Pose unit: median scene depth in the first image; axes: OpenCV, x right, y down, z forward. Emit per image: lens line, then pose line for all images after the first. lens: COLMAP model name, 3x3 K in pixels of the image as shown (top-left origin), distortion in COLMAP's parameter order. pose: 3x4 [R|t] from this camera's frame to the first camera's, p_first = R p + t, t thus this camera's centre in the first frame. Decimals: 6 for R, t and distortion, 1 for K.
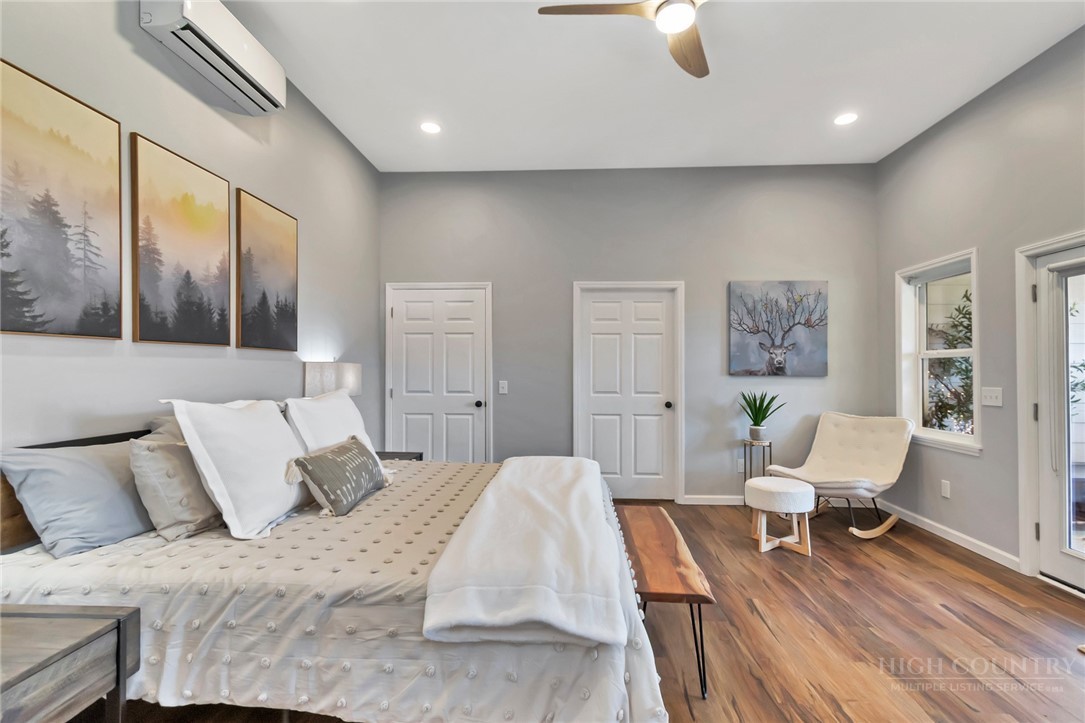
lens RADIAL K [[494.4, 0, 550.5], [0, 494.4, 366.7], [0, 0, 1]] dist [0.002126, -0.000115]
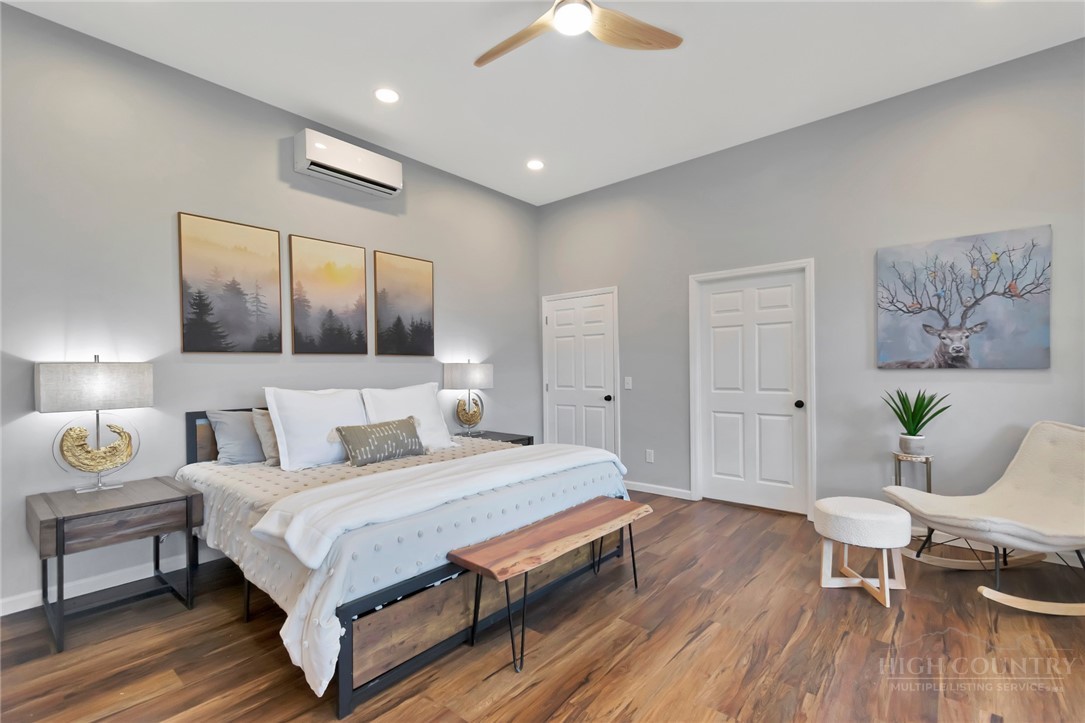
lens RADIAL K [[461.2, 0, 543.6], [0, 461.2, 371.9], [0, 0, 1]] dist [0.001475, 0.000041]
pose [[0.807780, -0.010336, -0.589393, 0.378389], [0.018925, 0.999786, 0.008405, 0.006333], [0.589180, -0.017944, 0.807803, 0.095352]]
